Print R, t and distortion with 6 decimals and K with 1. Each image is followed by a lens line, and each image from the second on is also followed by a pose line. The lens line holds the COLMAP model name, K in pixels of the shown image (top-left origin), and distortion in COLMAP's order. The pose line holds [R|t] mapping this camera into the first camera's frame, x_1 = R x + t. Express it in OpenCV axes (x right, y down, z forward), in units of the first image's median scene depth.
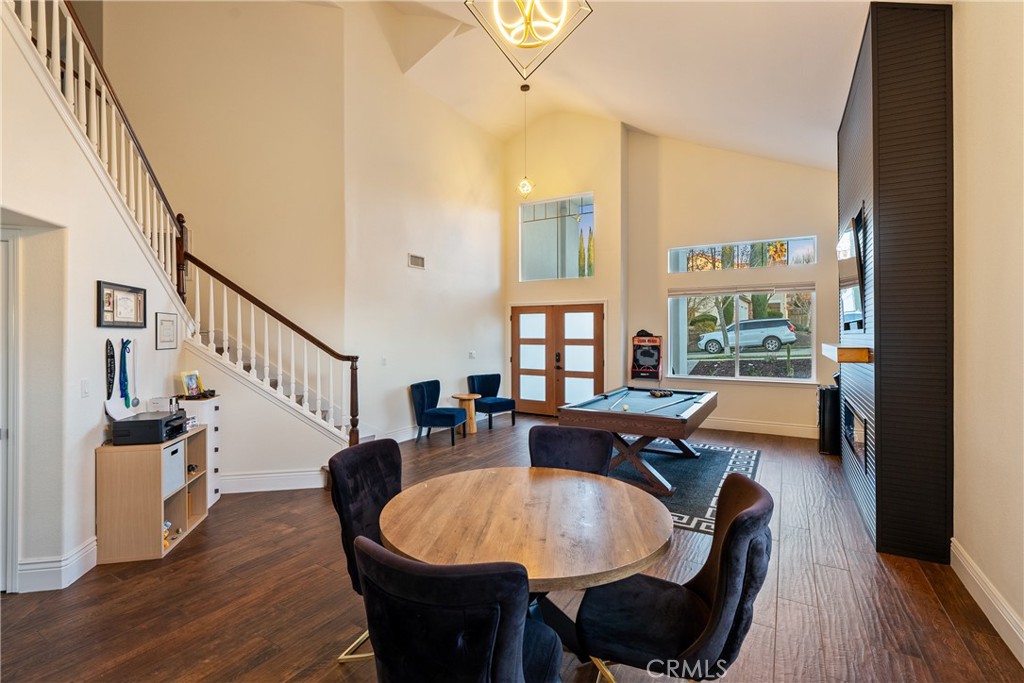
lens RADIAL K [[469.4, 0, 510.8], [0, 469.4, 338.8], [0, 0, 1]] dist [-0.025907, -0.002510]
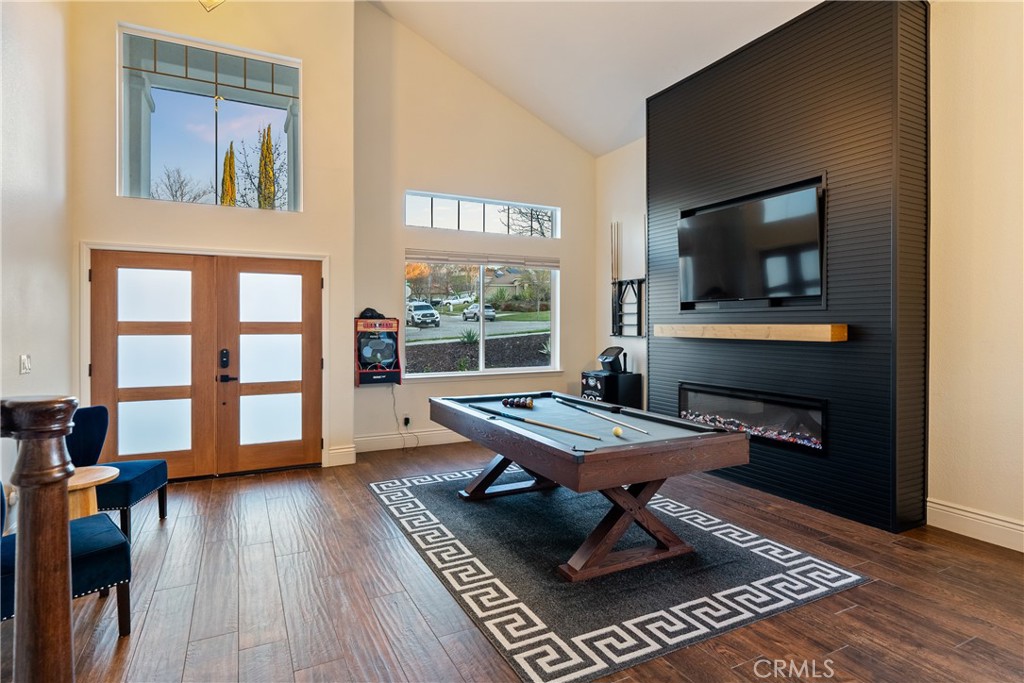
lens RADIAL K [[538.7, 0, 512.4], [0, 538.7, 333.2], [0, 0, 1]] dist [-0.006760, -0.001017]
pose [[0.532693, -0.015829, 0.846160, -0.228525], [0.007896, 0.999875, 0.013734, 0.006451], [-0.846272, -0.000634, 0.532751, 0.426849]]
